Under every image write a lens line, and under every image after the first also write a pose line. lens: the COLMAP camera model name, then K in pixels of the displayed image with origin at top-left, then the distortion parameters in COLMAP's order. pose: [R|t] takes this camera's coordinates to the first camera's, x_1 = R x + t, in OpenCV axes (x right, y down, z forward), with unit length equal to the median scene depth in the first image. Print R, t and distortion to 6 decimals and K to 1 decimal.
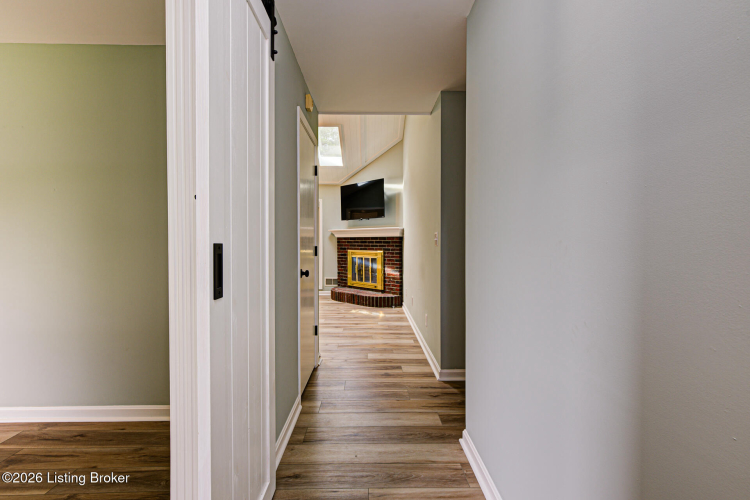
lens RADIAL K [[288.2, 0, 374.3], [0, 288.2, 248.9], [0, 0, 1]] dist [0.000652, 0.000003]
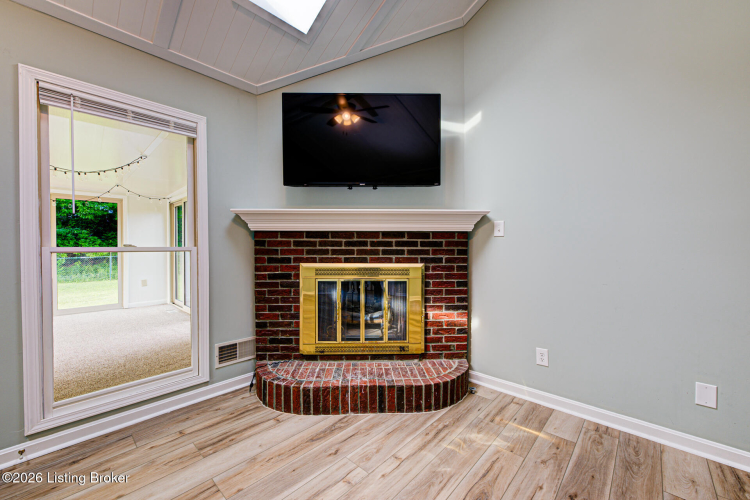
lens RADIAL K [[309.5, 0, 375.2], [0, 309.5, 249.1], [0, 0, 1]] dist [0.001310, 0.000209]
pose [[0.717713, -0.003058, 0.696332, -0.332337], [0.011555, 0.999905, -0.007518, -0.011712], [-0.696243, 0.013442, 0.717680, 0.677000]]
